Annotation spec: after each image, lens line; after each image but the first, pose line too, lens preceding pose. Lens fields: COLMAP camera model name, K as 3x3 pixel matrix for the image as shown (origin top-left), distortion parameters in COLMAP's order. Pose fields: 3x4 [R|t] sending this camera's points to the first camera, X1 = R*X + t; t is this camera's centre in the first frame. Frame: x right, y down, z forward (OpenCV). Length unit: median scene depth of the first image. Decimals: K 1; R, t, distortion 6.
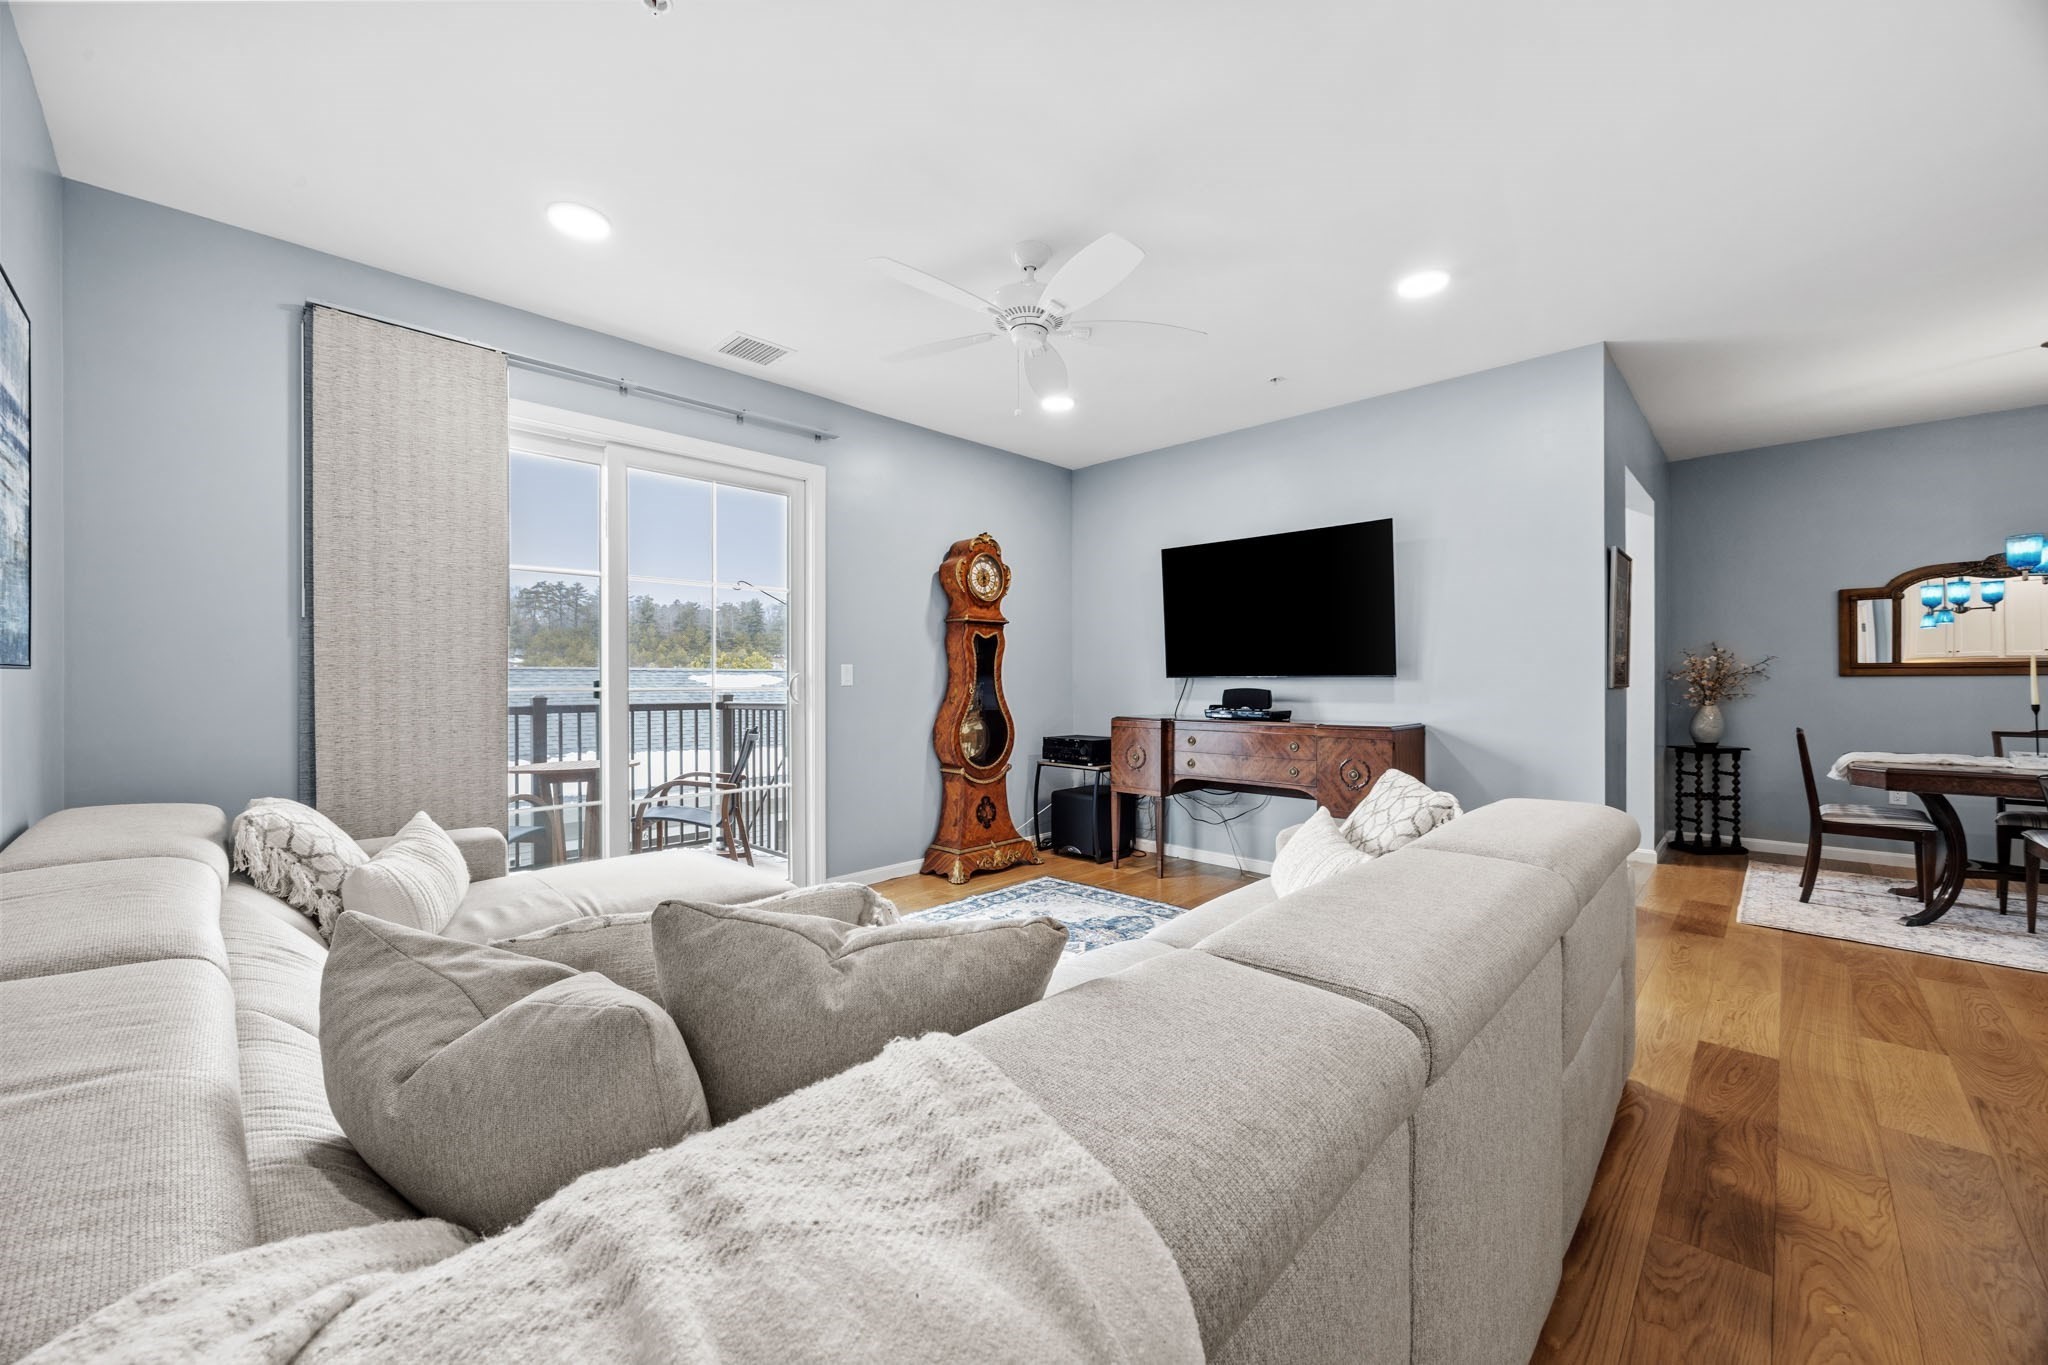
lens RADIAL K [[779.2, 0, 1032.0], [0, 779.2, 687.0], [0, 0, 1]] dist [-0.005305, -0.000313]
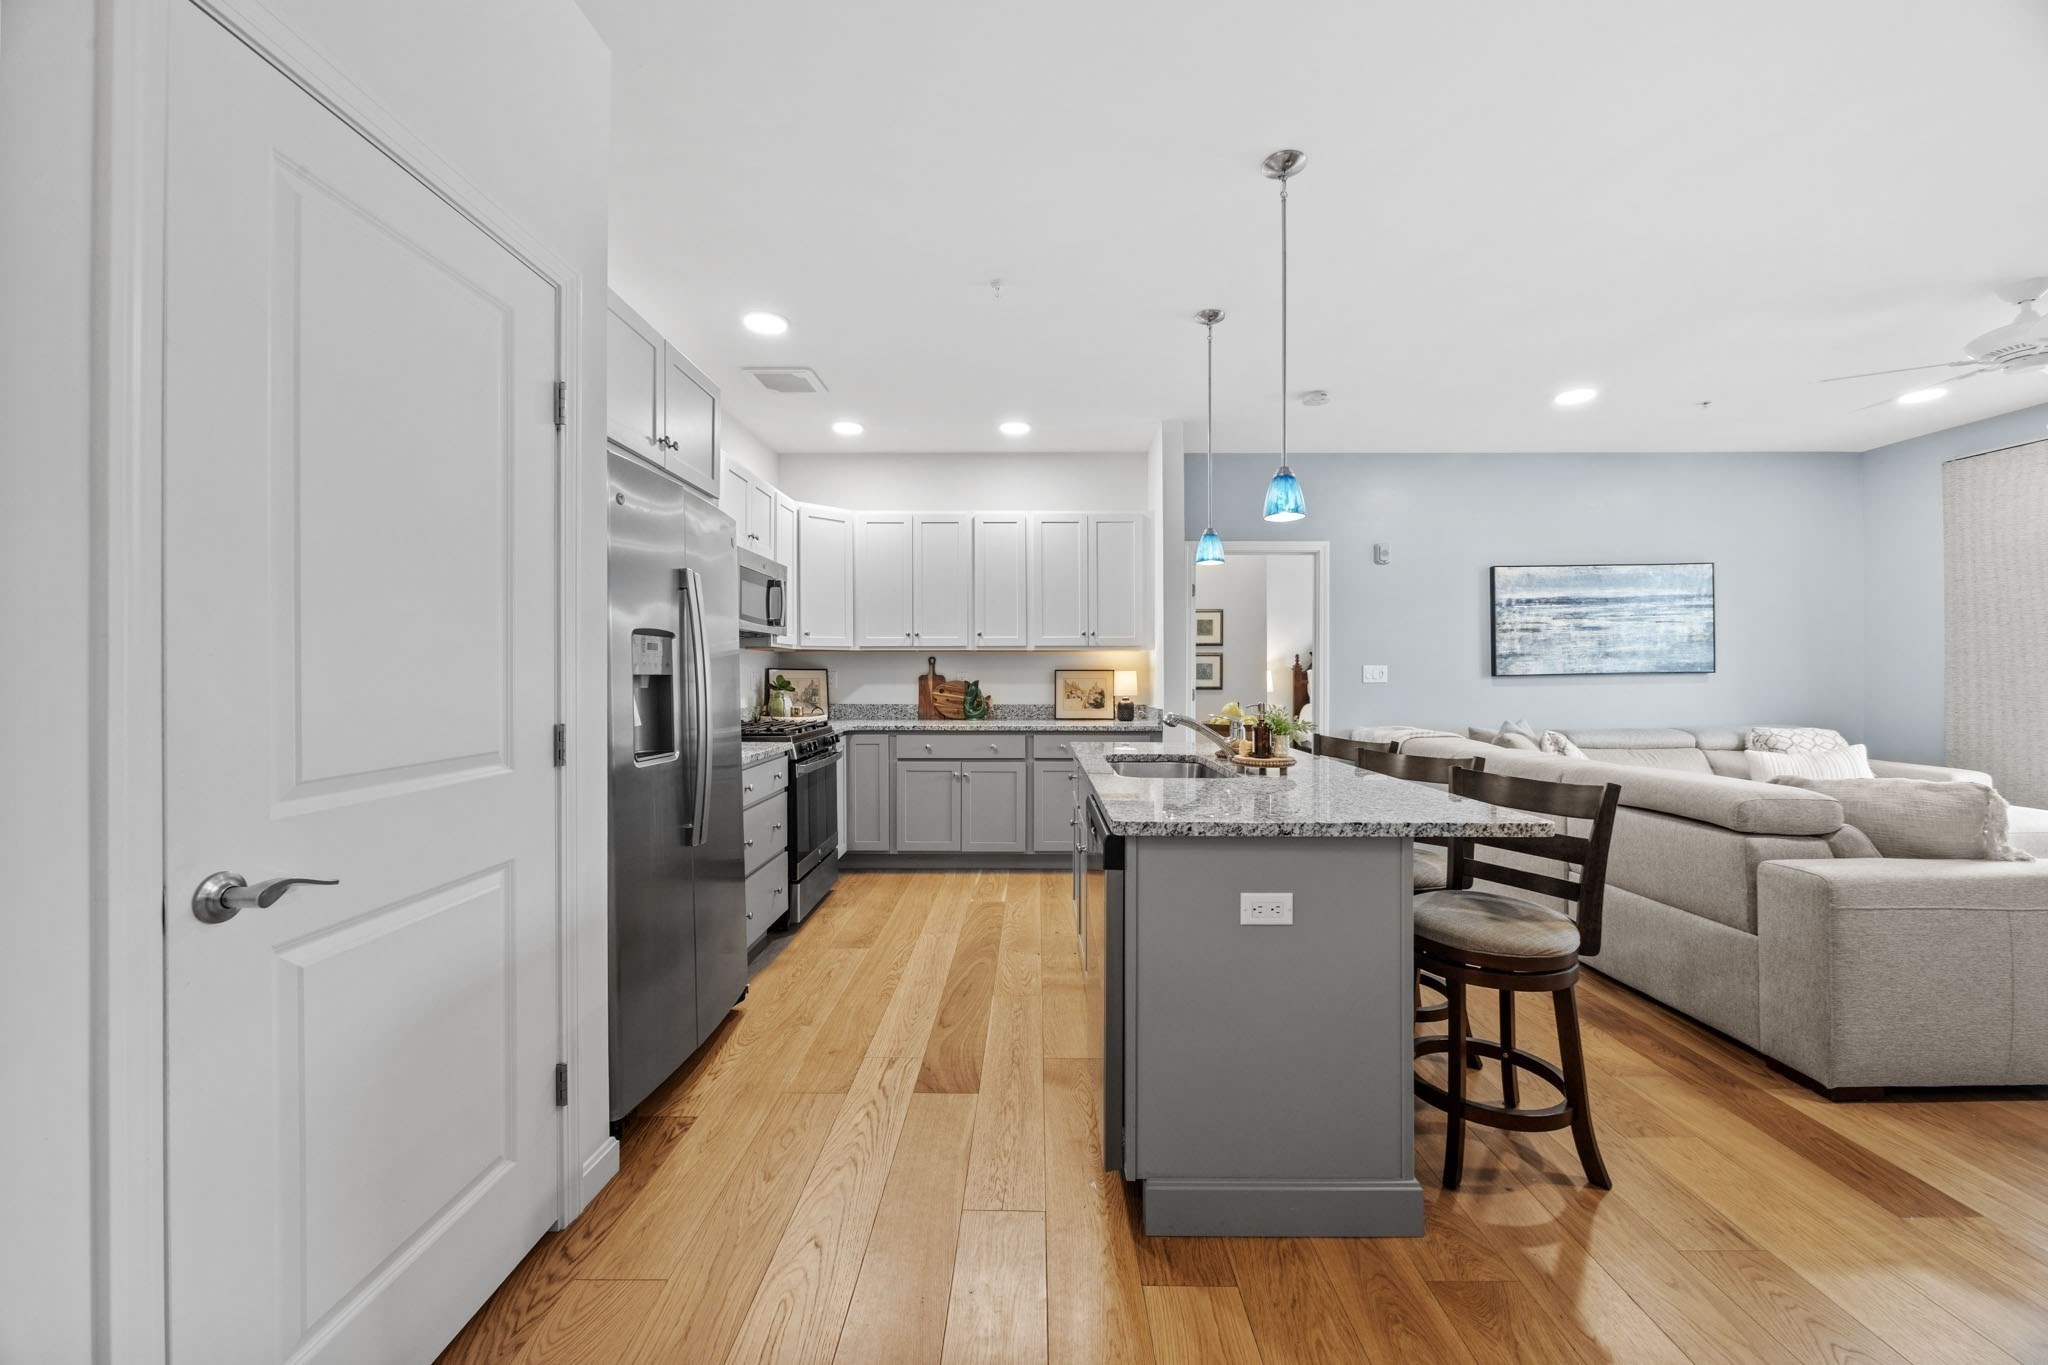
lens RADIAL K [[779.2, 0, 1025.4], [0, 779.2, 668.7], [0, 0, 1]] dist [-0.005305, -0.000313]
pose [[-0.725558, 0.000760, -0.688160, 1.102873], [-0.000471, 0.999999, 0.001601, -0.017082], [0.688160, 0.001485, -0.725557, 0.515362]]
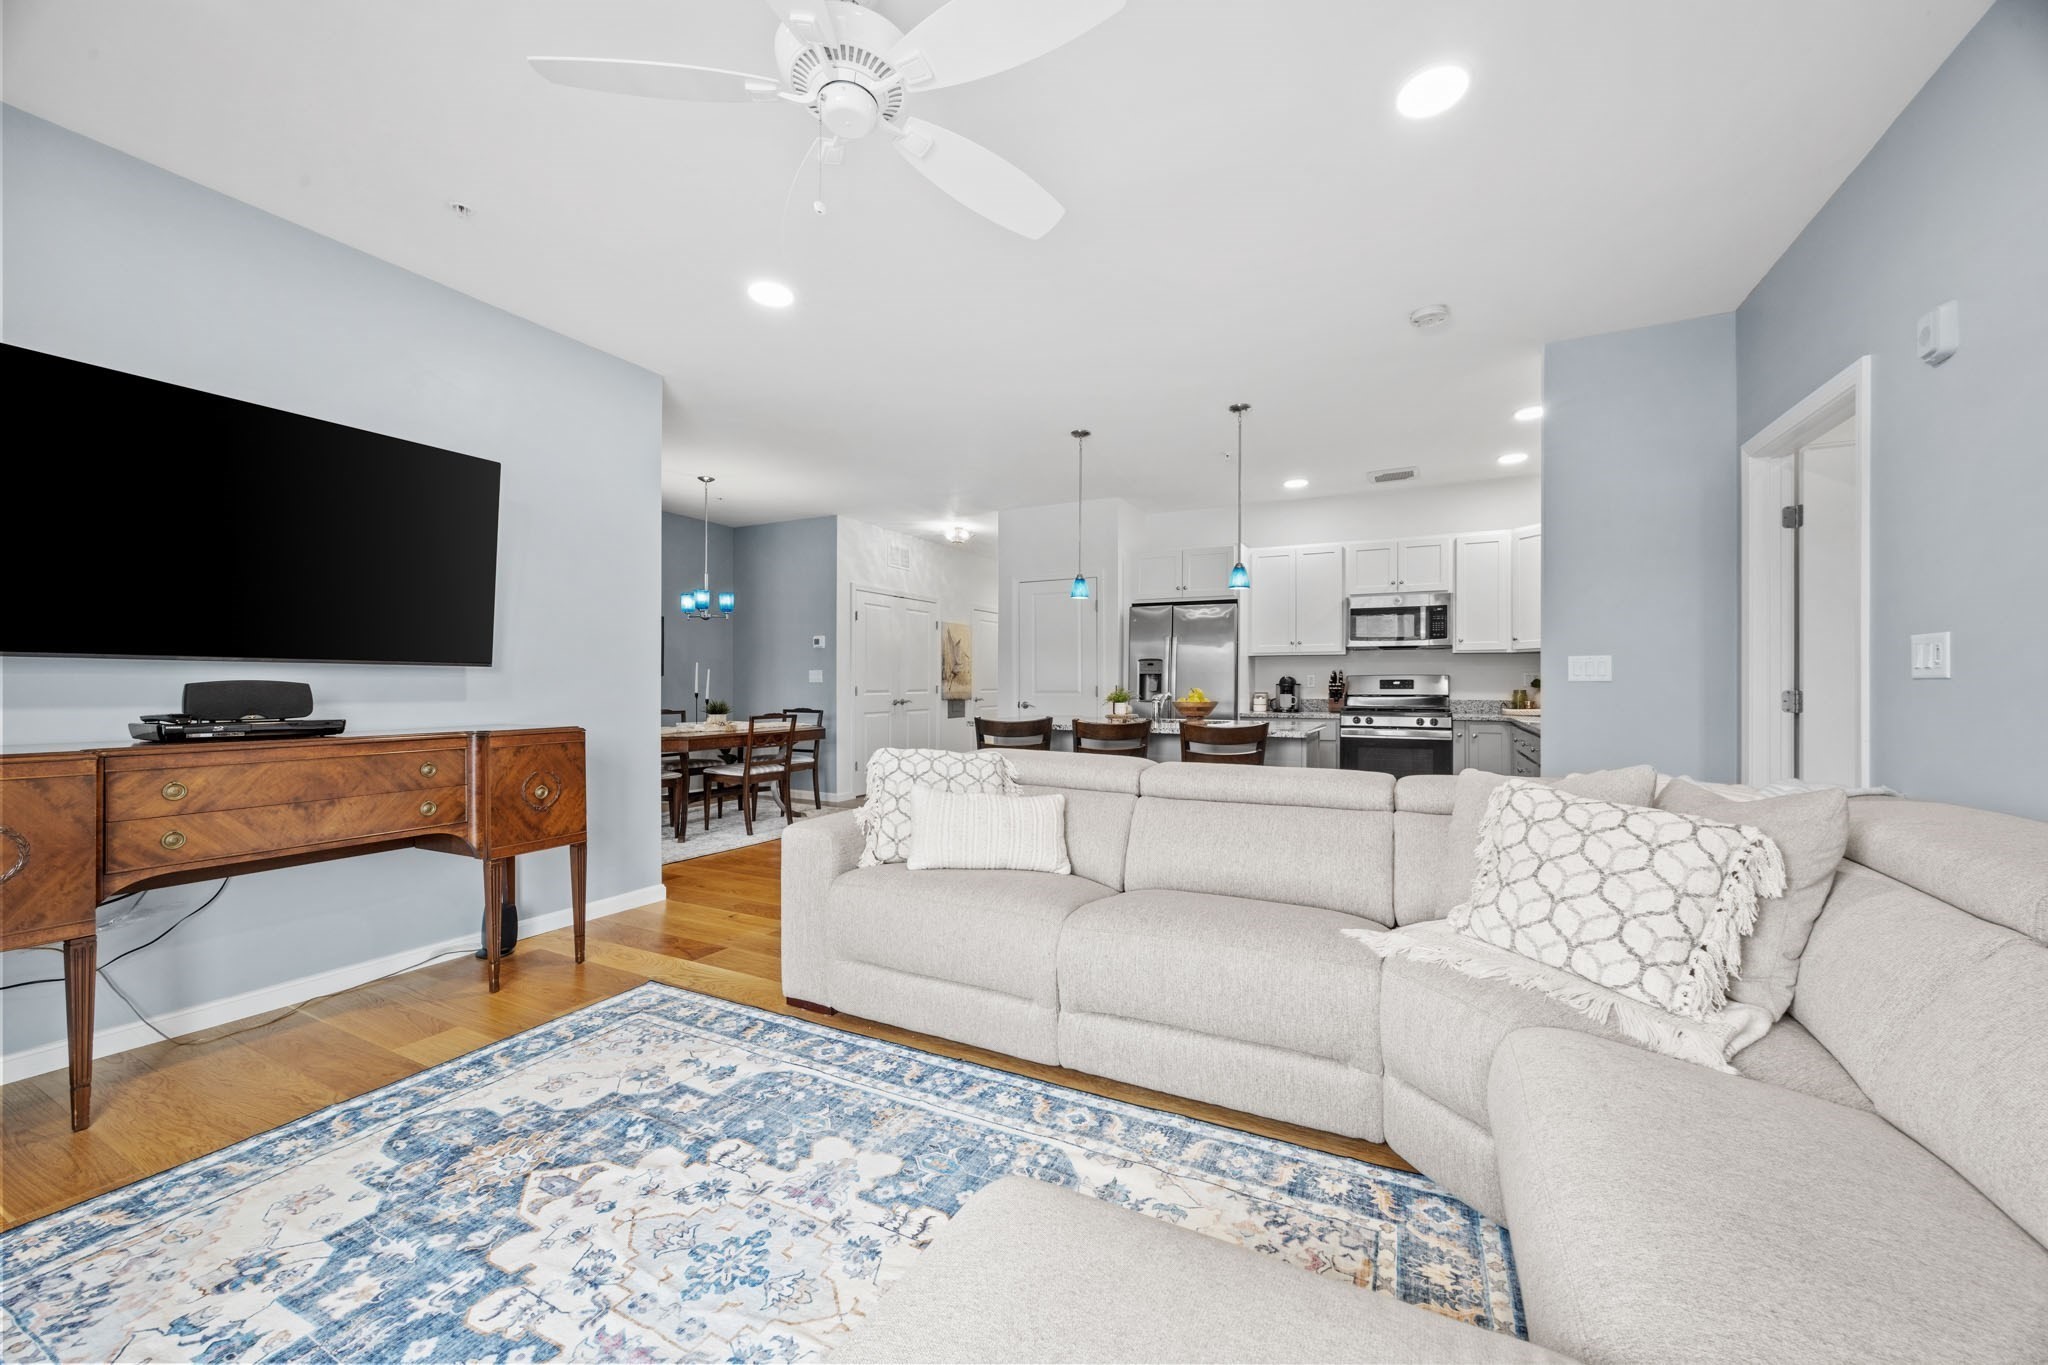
lens RADIAL K [[779.2, 0, 1023.5], [0, 779.2, 680.3], [0, 0, 1]] dist [-0.005305, -0.000313]
pose [[-0.290363, 0.007539, 0.956887, -0.404092], [0.005326, 0.999966, -0.006263, 0.007490], [-0.956902, 0.003278, -0.290394, 0.659034]]
